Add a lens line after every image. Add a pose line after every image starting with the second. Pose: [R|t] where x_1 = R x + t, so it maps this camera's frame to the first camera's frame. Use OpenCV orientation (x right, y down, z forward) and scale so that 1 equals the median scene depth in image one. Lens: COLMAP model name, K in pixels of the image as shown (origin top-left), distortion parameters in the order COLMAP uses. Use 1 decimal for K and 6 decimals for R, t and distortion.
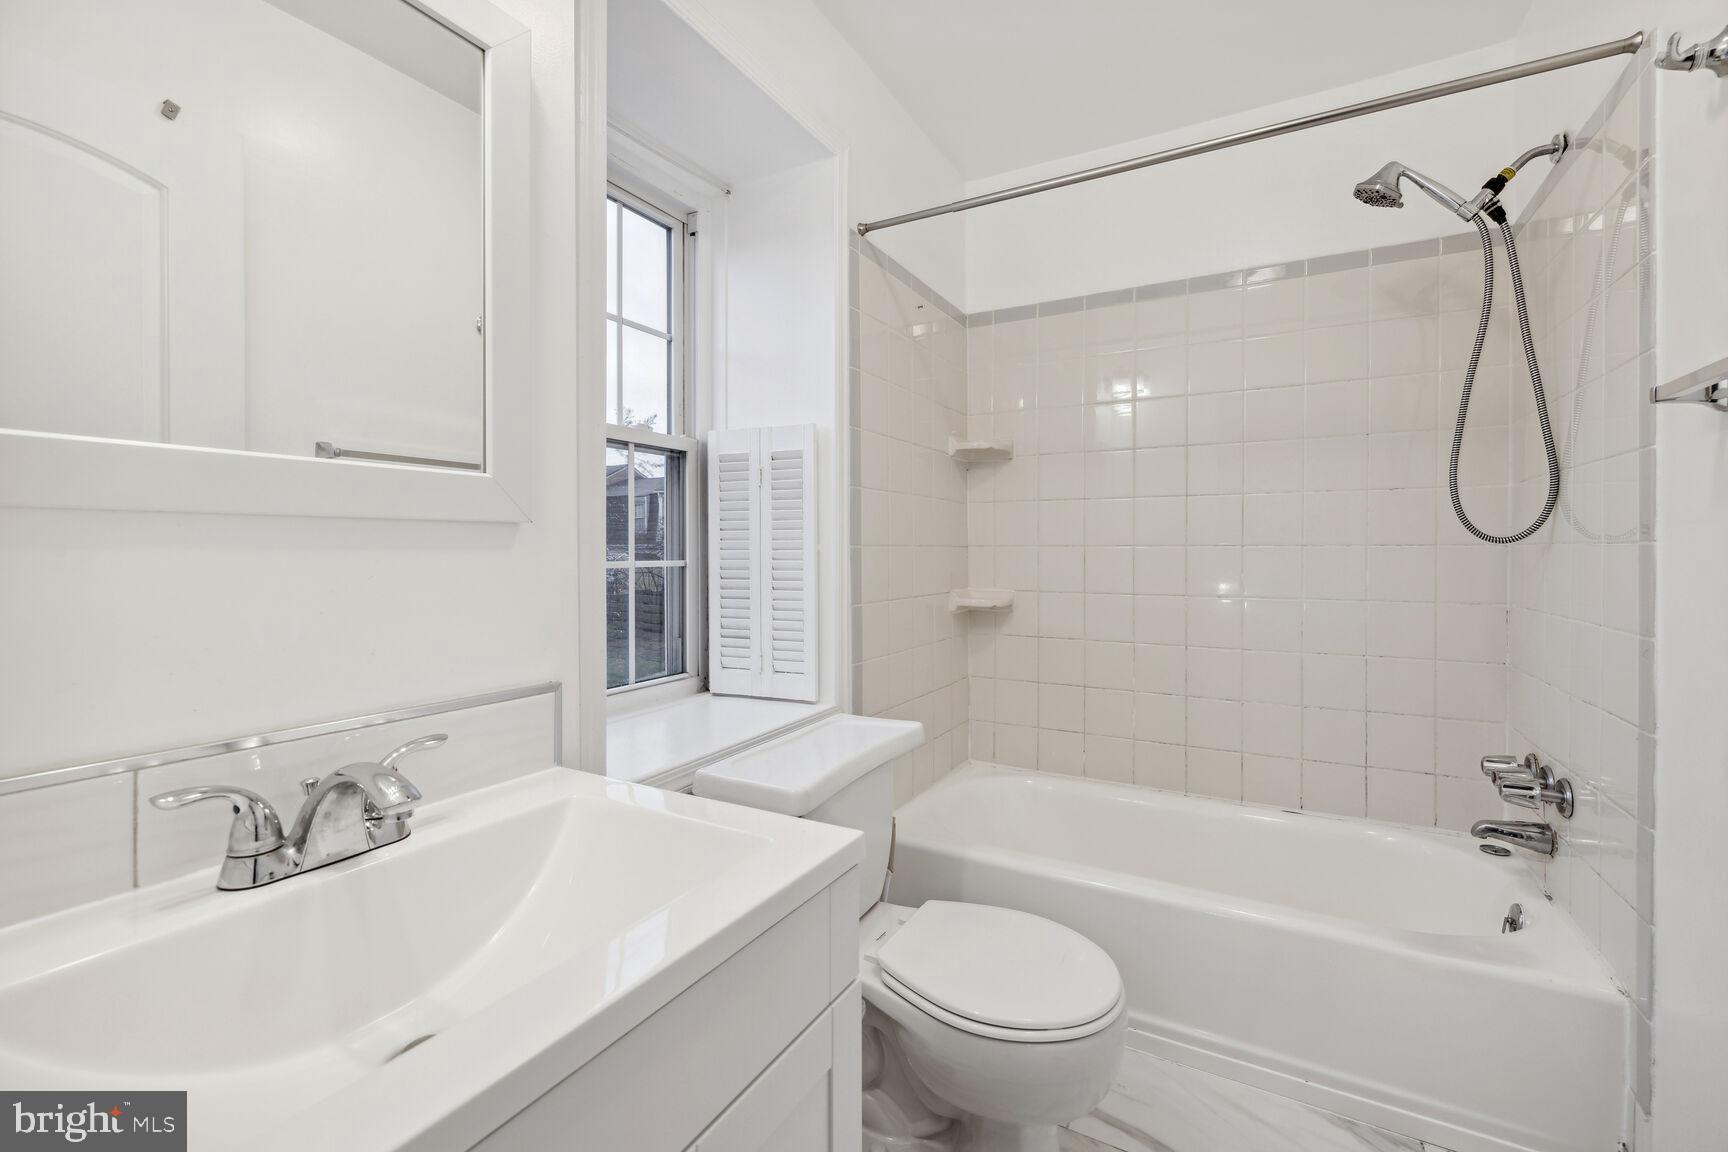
lens RADIAL K [[746.0, 0, 862.0], [0, 746.0, 551.3], [0, 0, 1]] dist [-0.000195, 0.000027]
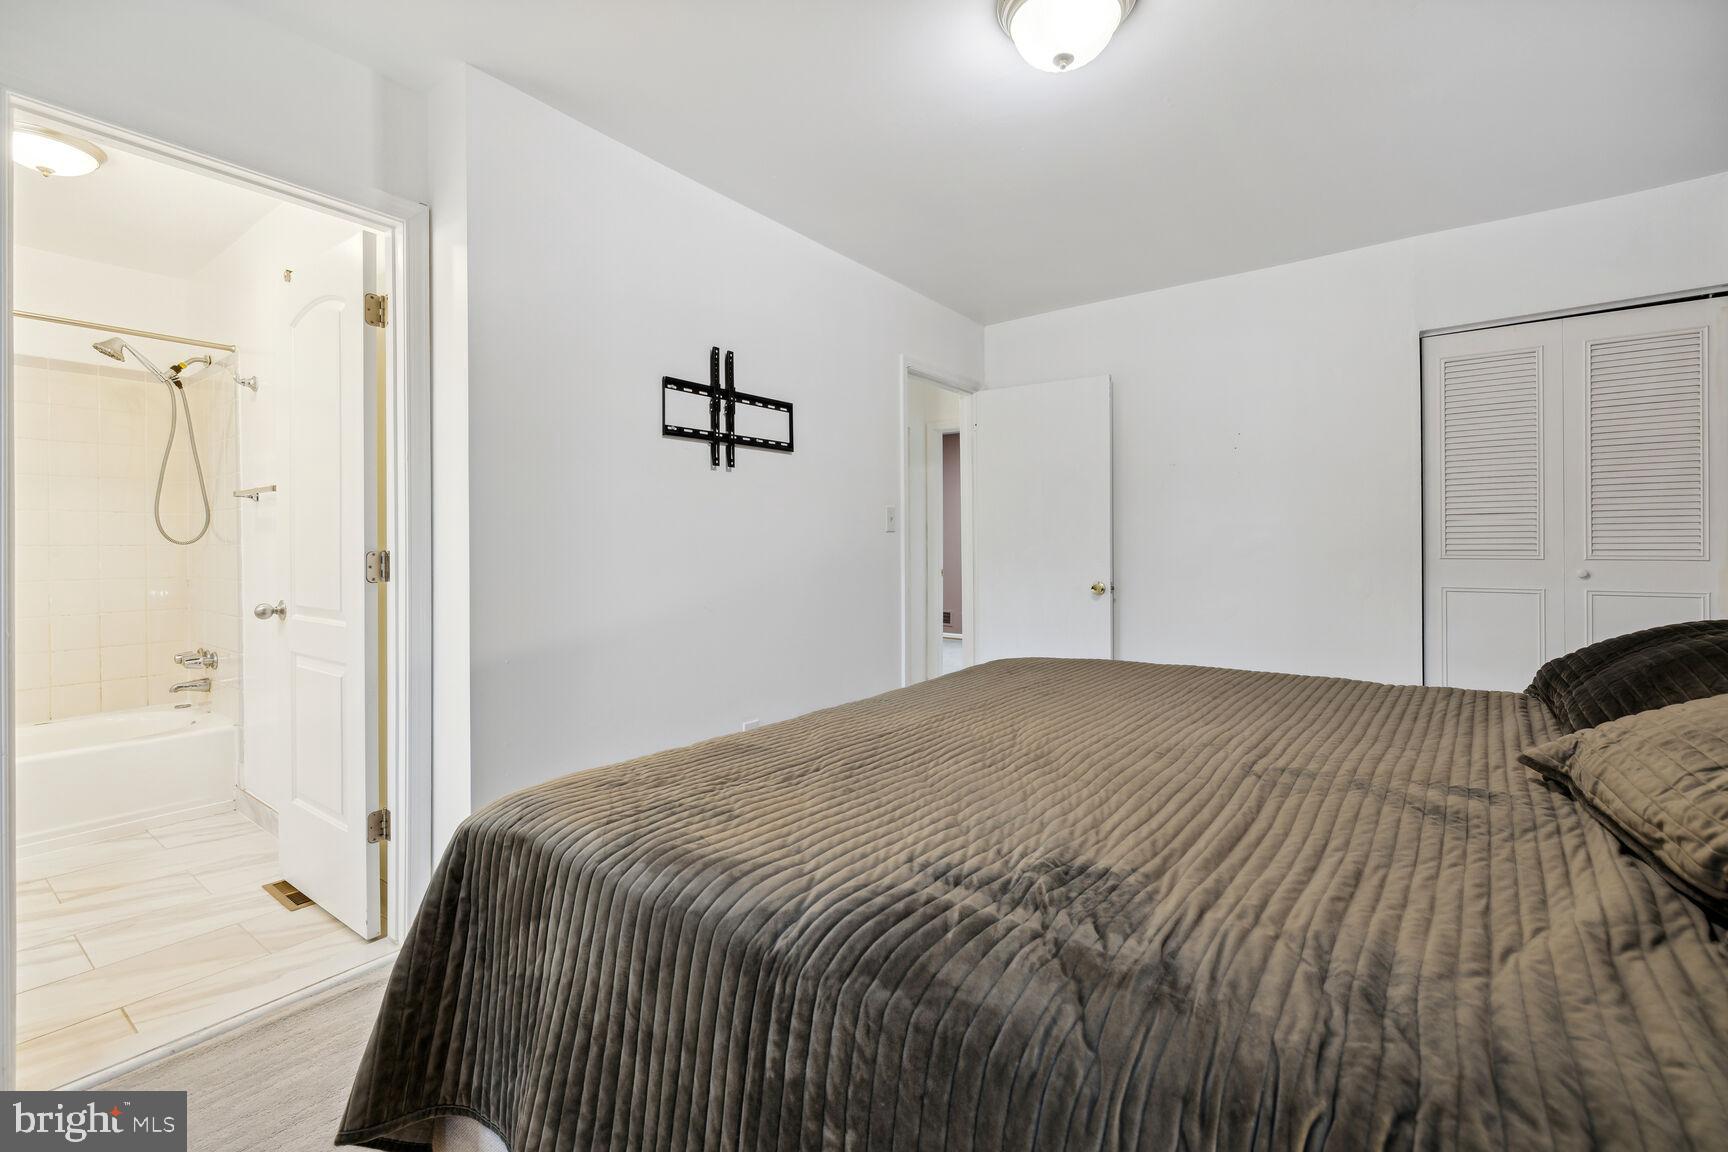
lens RADIAL K [[746.0, 0, 862.0], [0, 746.0, 551.3], [0, 0, 1]] dist [-0.000195, 0.000027]
pose [[0.132672, -0.011472, 0.991094, -0.921357], [0.008438, 0.999910, 0.010445, -0.000971], [-0.991124, 0.006977, 0.132757, -1.115594]]
